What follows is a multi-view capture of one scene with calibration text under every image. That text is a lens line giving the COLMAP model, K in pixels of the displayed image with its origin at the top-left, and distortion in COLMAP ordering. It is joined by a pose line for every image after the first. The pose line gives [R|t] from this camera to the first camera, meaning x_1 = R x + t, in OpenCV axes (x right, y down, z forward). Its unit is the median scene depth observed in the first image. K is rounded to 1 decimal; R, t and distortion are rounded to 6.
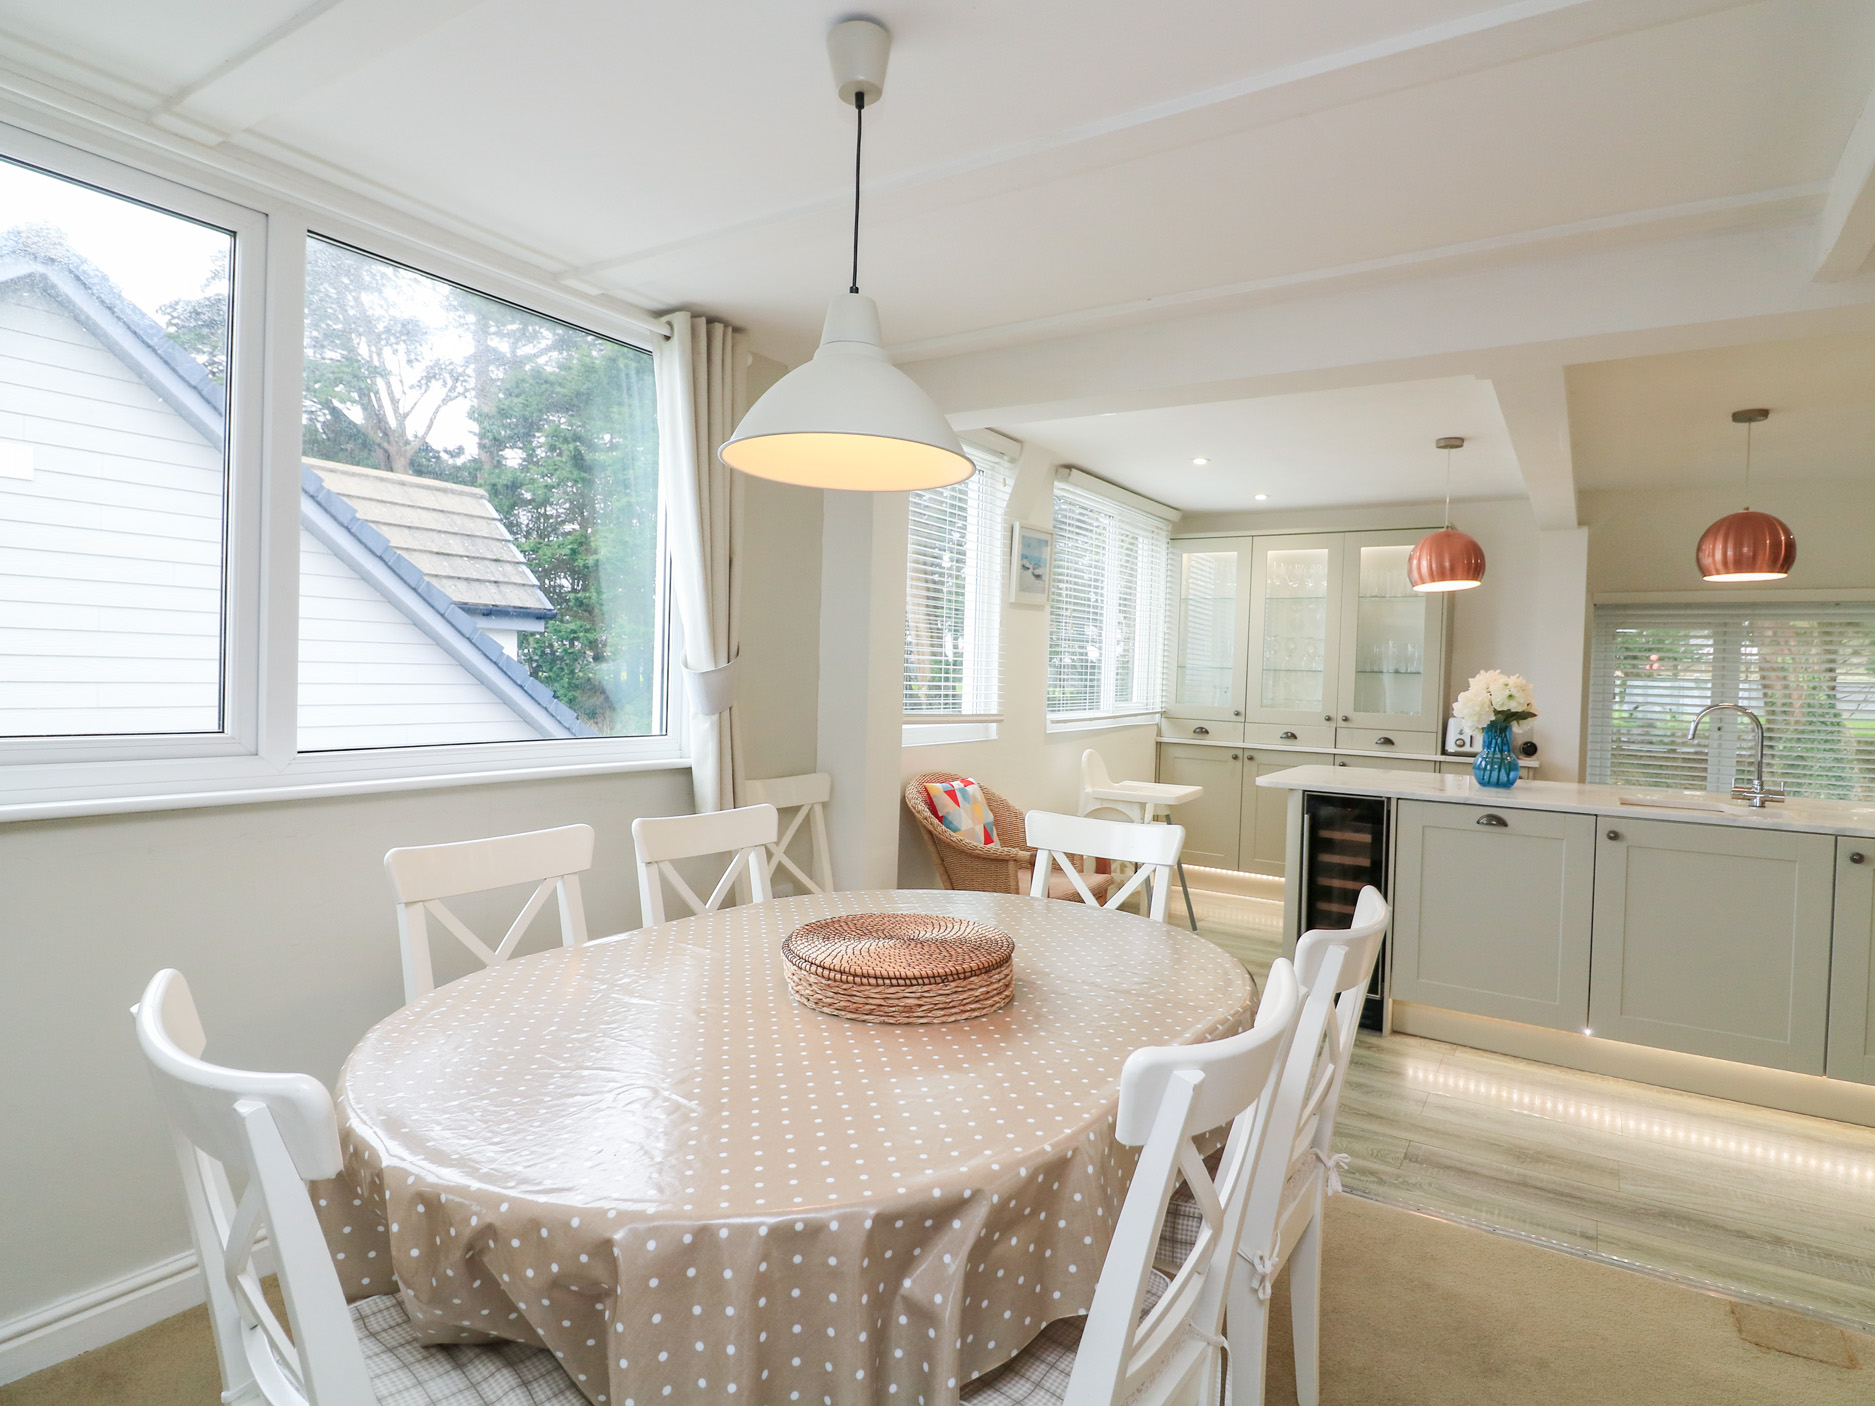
lens RADIAL K [[993.9, 0, 949.3], [0, 993.9, 698.9], [0, 0, 1]] dist [0.000011, -0.020016]
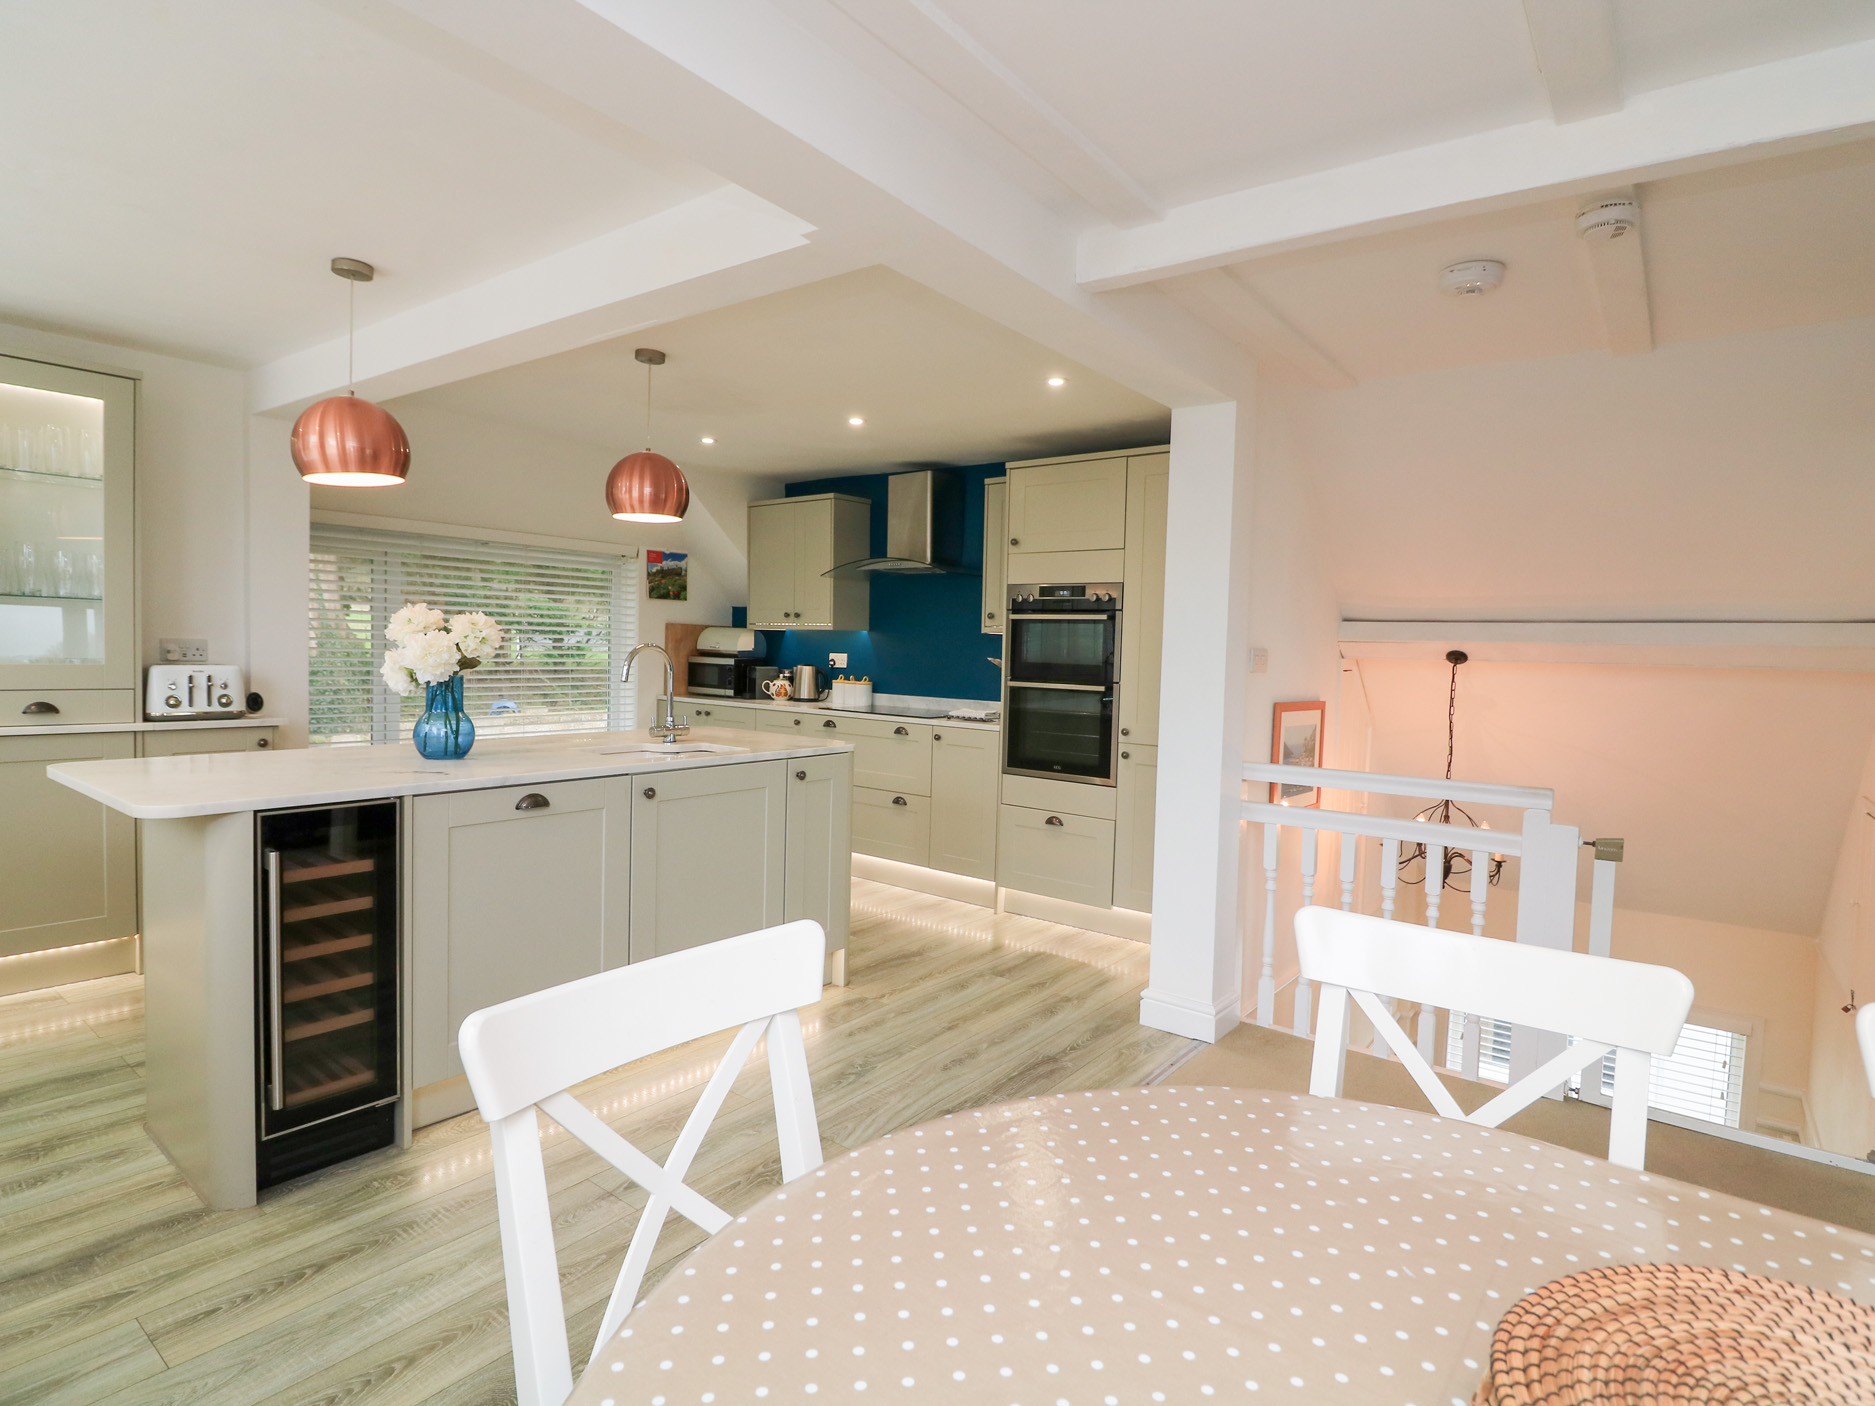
lens RADIAL K [[965.5, 0, 956.3], [0, 965.5, 693.0], [0, 0, 1]] dist [-0.002190, -0.013022]
pose [[0.065854, -0.072234, 0.995211, -0.136786], [-0.001824, 0.997366, 0.072511, -0.013542], [-0.997828, -0.006590, 0.065548, 0.491178]]
